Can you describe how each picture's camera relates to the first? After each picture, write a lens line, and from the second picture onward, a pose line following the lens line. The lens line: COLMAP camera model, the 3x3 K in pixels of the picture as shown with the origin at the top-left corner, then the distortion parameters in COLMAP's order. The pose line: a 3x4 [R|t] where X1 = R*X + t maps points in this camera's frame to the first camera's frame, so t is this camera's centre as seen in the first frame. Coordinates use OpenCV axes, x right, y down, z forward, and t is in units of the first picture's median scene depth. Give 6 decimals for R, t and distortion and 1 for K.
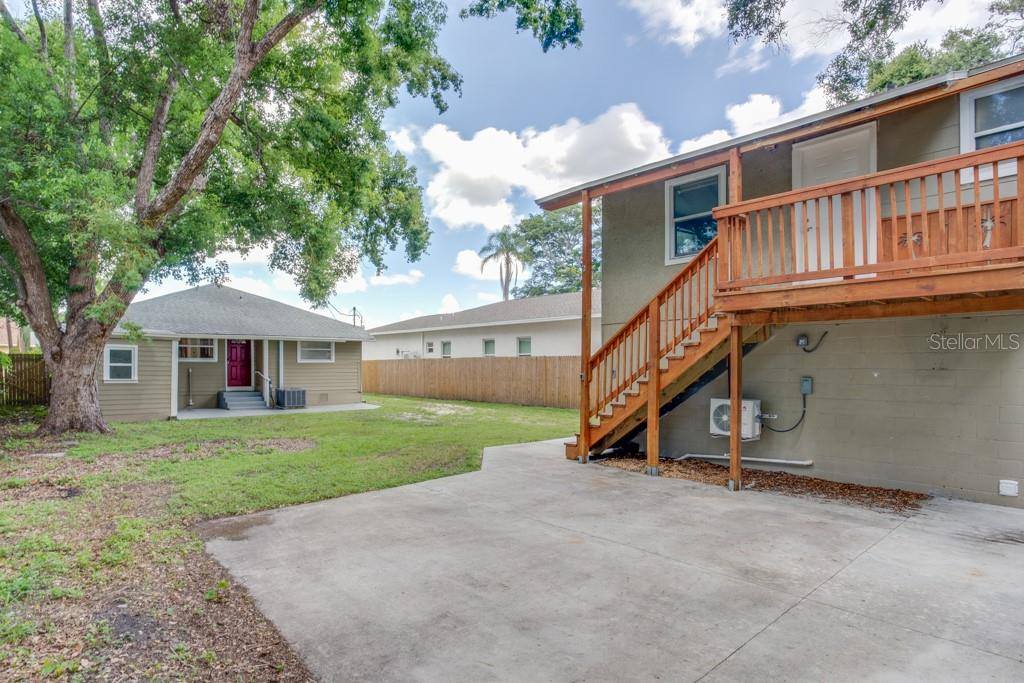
lens RADIAL K [[551.7, 0, 509.9], [0, 551.7, 351.8], [0, 0, 1]] dist [-0.061393, 0.026901]
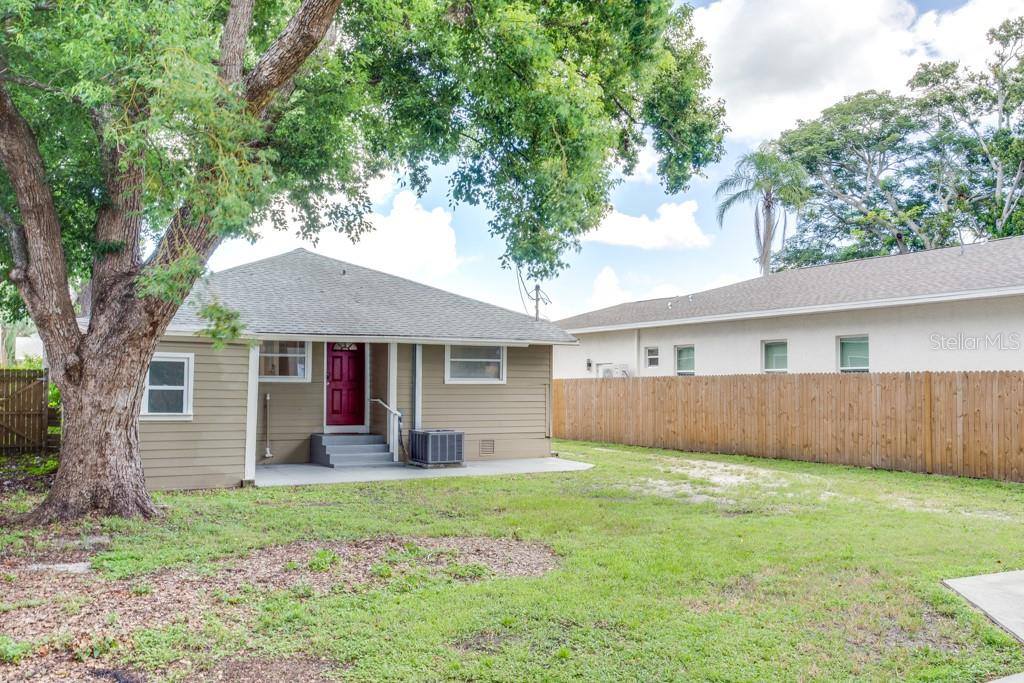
lens RADIAL K [[888.0, 0, 513.6], [0, 888.0, 317.9], [0, 0, 1]] dist [0.011149, -0.000857]
pose [[0.976044, -0.014015, -0.217123, -0.126890], [0.002452, 0.998568, -0.053434, 0.001224], [0.217561, 0.051622, 0.974681, 0.127096]]
